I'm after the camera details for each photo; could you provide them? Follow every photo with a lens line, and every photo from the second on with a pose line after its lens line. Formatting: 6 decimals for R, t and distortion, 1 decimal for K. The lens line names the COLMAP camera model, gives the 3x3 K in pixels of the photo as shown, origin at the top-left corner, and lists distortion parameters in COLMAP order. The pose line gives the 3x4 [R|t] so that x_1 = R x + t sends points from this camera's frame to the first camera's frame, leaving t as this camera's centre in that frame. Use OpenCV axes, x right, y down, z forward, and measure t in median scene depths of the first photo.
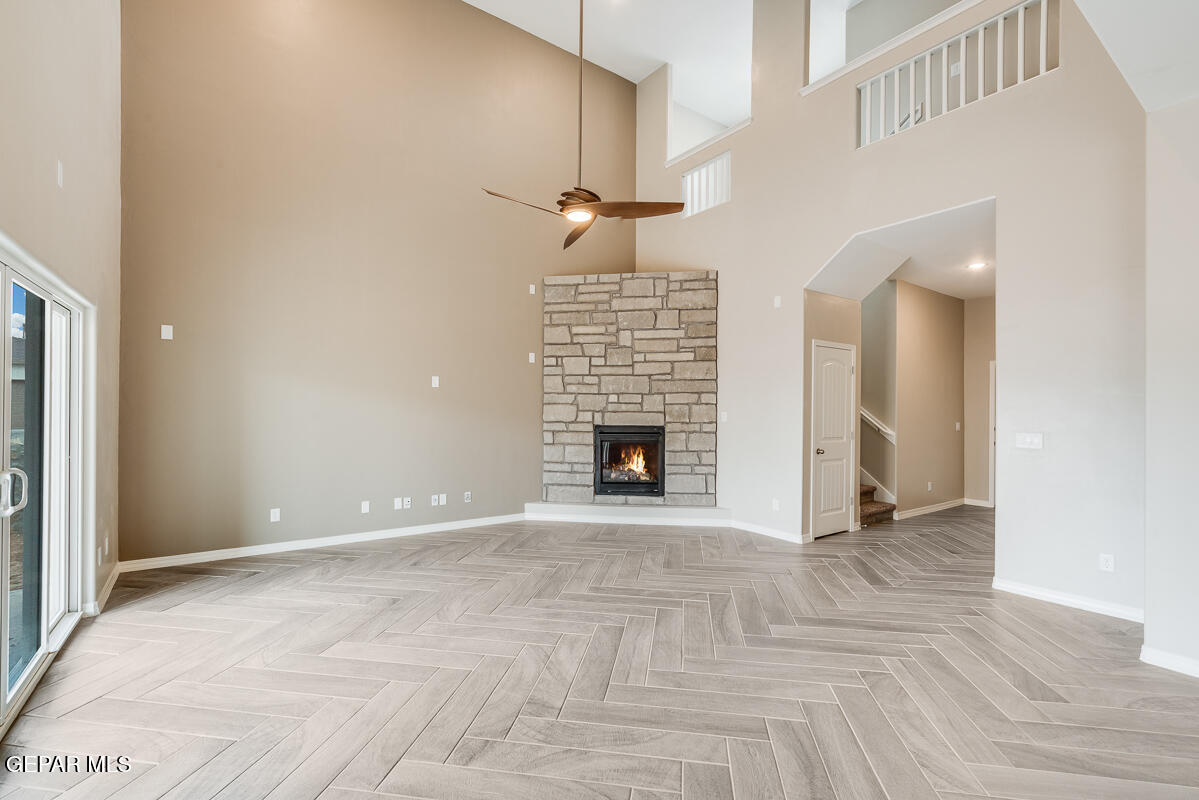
lens RADIAL K [[538.9, 0, 599.5], [0, 538.9, 400.0], [0, 0, 1]] dist [0.009862, 0.000024]
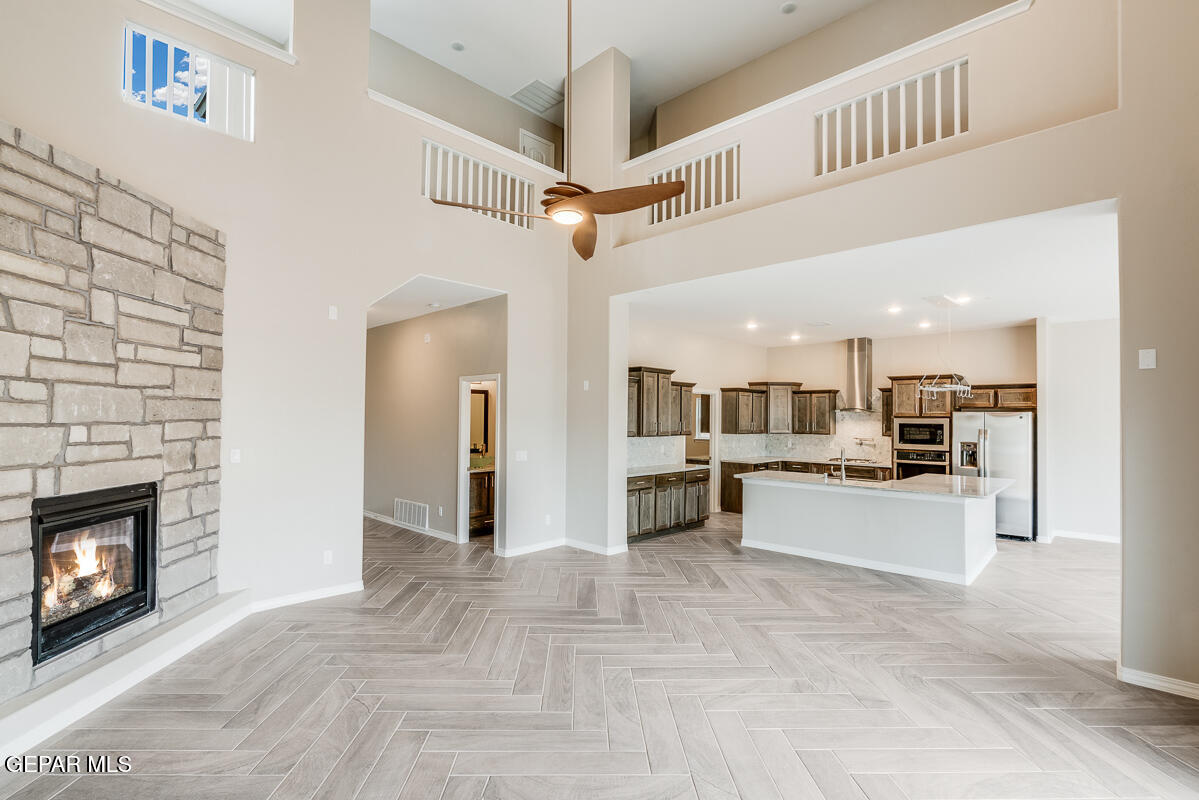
lens RADIAL K [[555.5, 0, 591.3], [0, 555.5, 407.9], [0, 0, 1]] dist [-0.001566, -0.000092]
pose [[-0.175223, 0.008198, 0.984495, -0.513184], [-0.027777, 0.999526, -0.013267, -0.031197], [-0.984137, -0.029671, -0.174913, 0.662315]]
